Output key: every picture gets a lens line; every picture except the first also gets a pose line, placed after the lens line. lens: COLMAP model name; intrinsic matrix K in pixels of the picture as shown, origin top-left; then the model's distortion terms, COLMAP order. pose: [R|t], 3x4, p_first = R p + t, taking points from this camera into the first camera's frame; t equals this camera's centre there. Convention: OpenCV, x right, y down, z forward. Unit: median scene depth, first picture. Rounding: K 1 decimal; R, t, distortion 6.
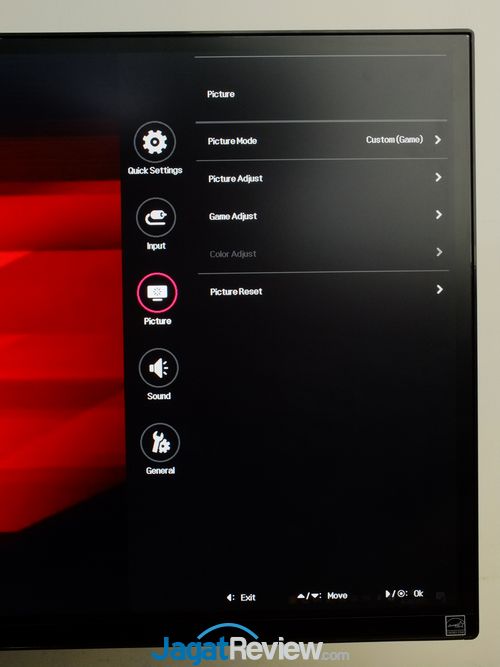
lens RADIAL K [[382.0, 0, 248.9], [0, 382.0, 333.8], [0, 0, 1]] dist [-0.001368, -0.000078]
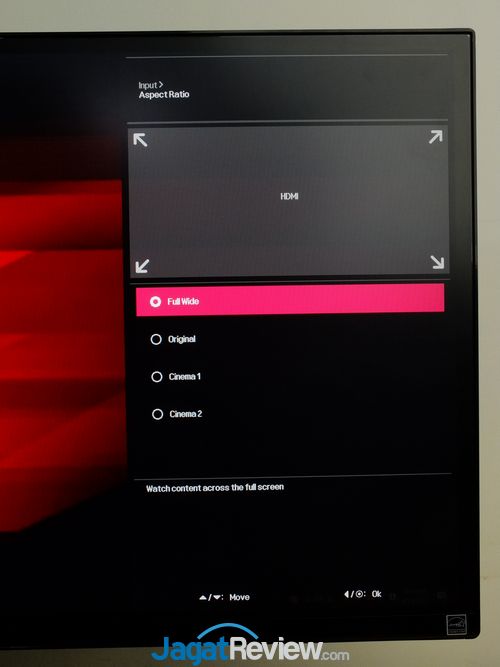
lens RADIAL K [[381.0, 0, 331.8], [0, 381.0, 332.1], [0, 0, 1]] dist [-0.002451, 0.000562]
pose [[1.000000, -0.000078, 0.000805, 0.213571], [0.000077, 1.000000, 0.000711, -0.003957], [-0.000805, -0.000711, 0.999999, 0.002999]]
